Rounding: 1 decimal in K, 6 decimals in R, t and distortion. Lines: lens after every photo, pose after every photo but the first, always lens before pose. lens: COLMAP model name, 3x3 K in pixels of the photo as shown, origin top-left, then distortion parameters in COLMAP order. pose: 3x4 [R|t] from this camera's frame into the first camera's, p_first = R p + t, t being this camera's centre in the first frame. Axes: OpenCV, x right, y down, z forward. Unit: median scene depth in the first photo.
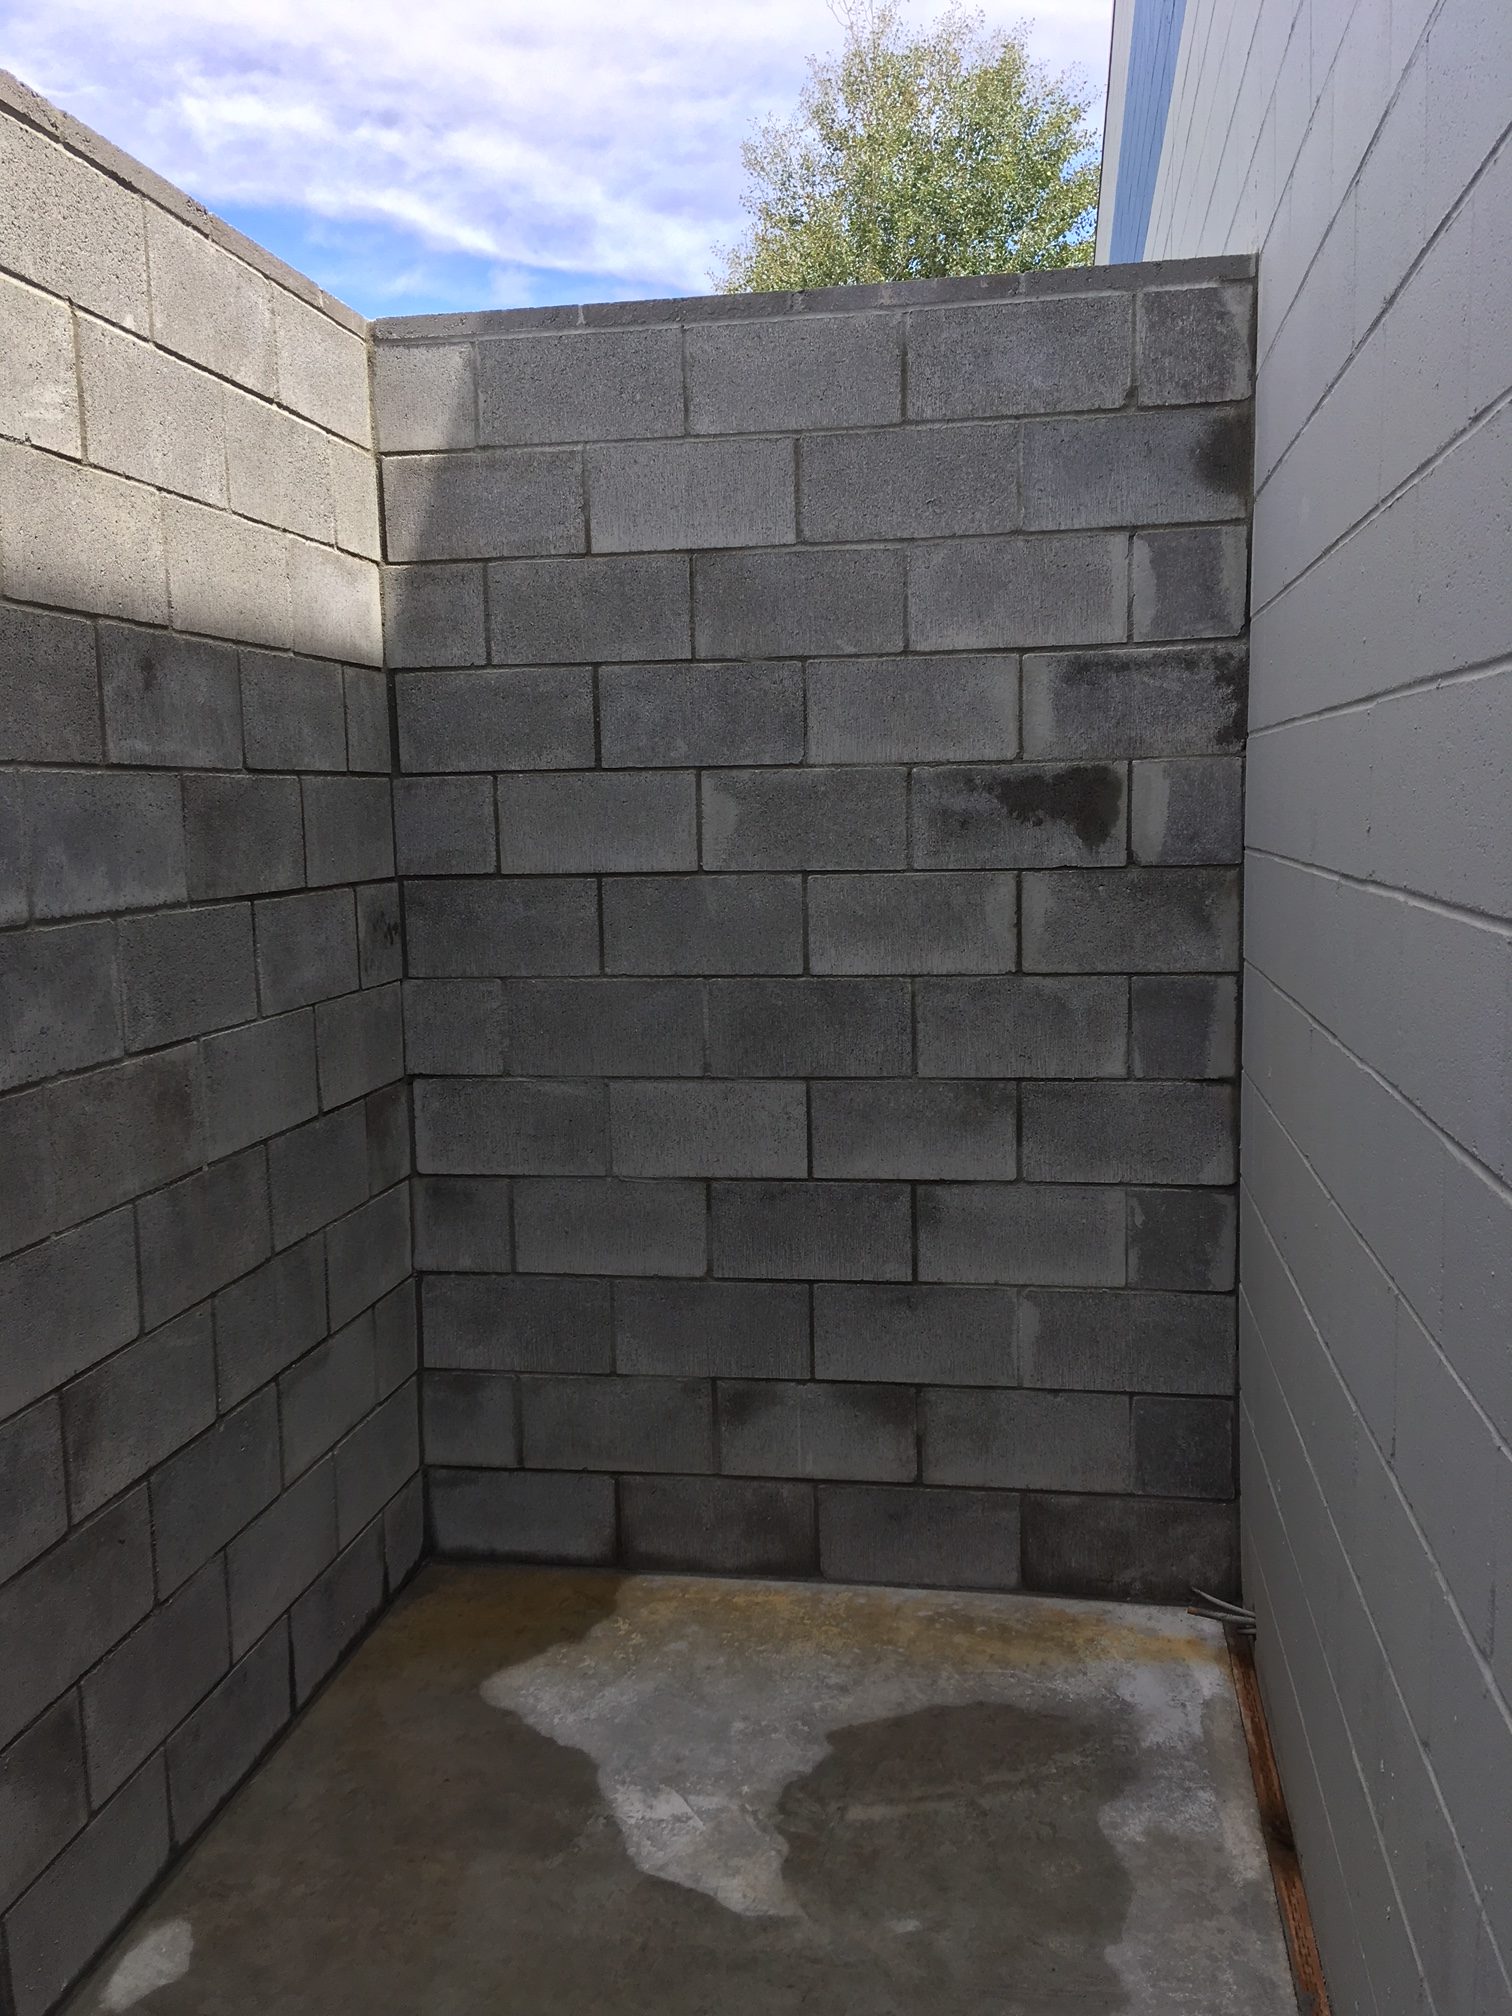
lens RADIAL K [[1640.8, 0, 756.0], [0, 1640.8, 1008.0], [0, 0, 1]] dist [0.120554, -0.173457]
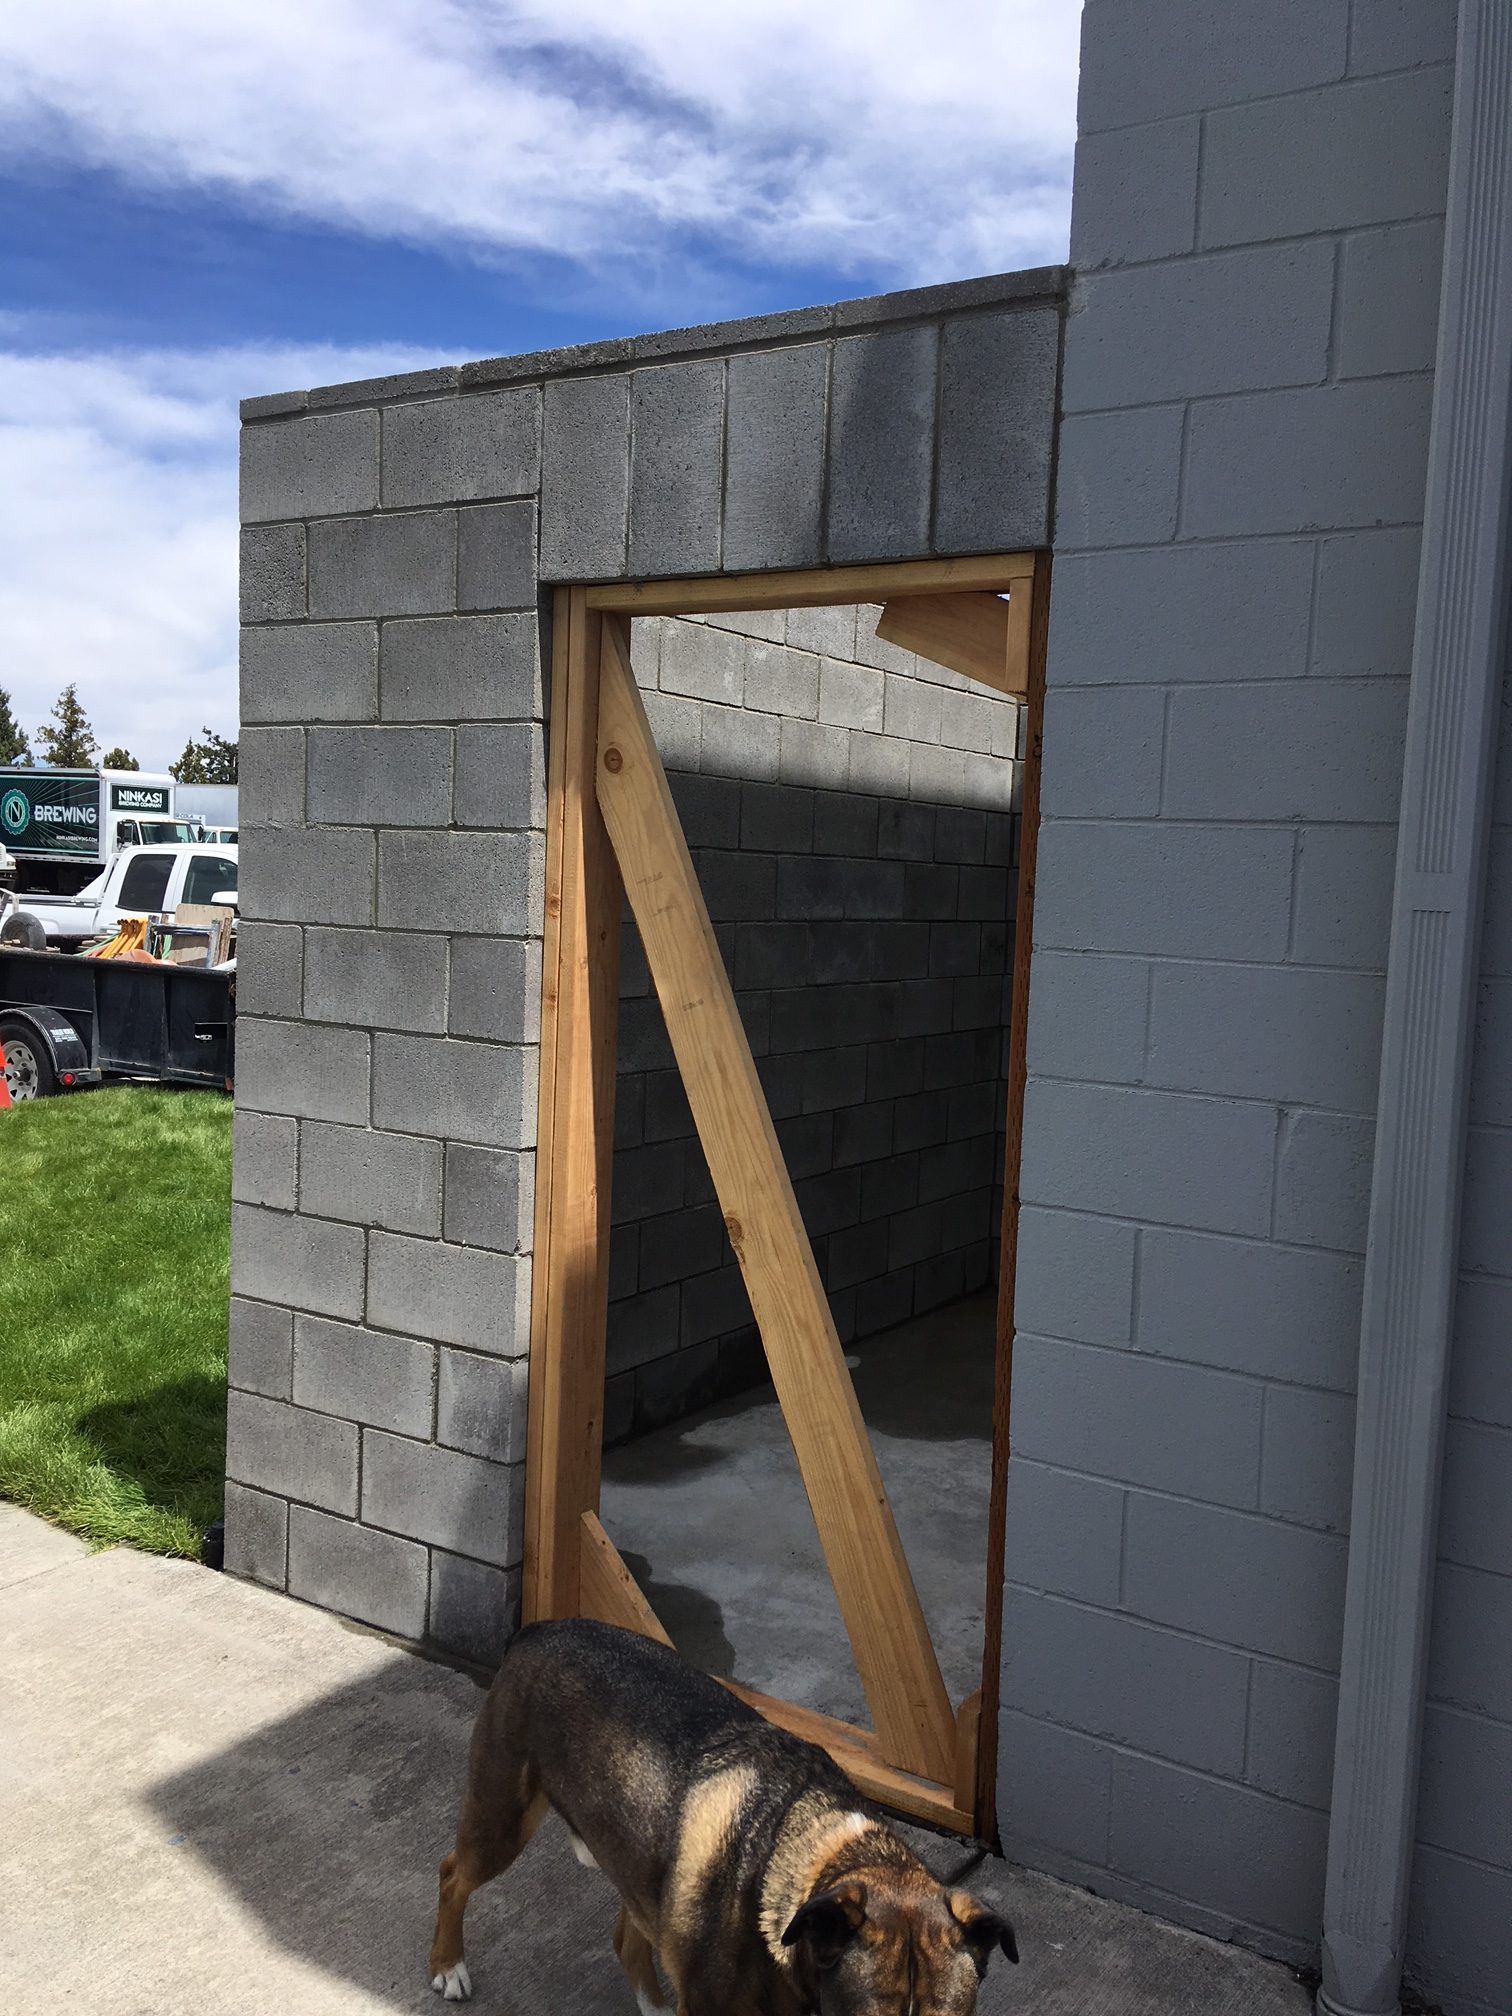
lens RADIAL K [[1640.8, 0, 756.0], [0, 1640.8, 1008.0], [0, 0, 1]] dist [0.120554, -0.173457]
pose [[0.911702, 0.082478, -0.402489, 0.395423], [-0.104790, 0.993924, -0.033690, 0.155968], [0.397265, 0.072892, 0.914805, -1.142377]]
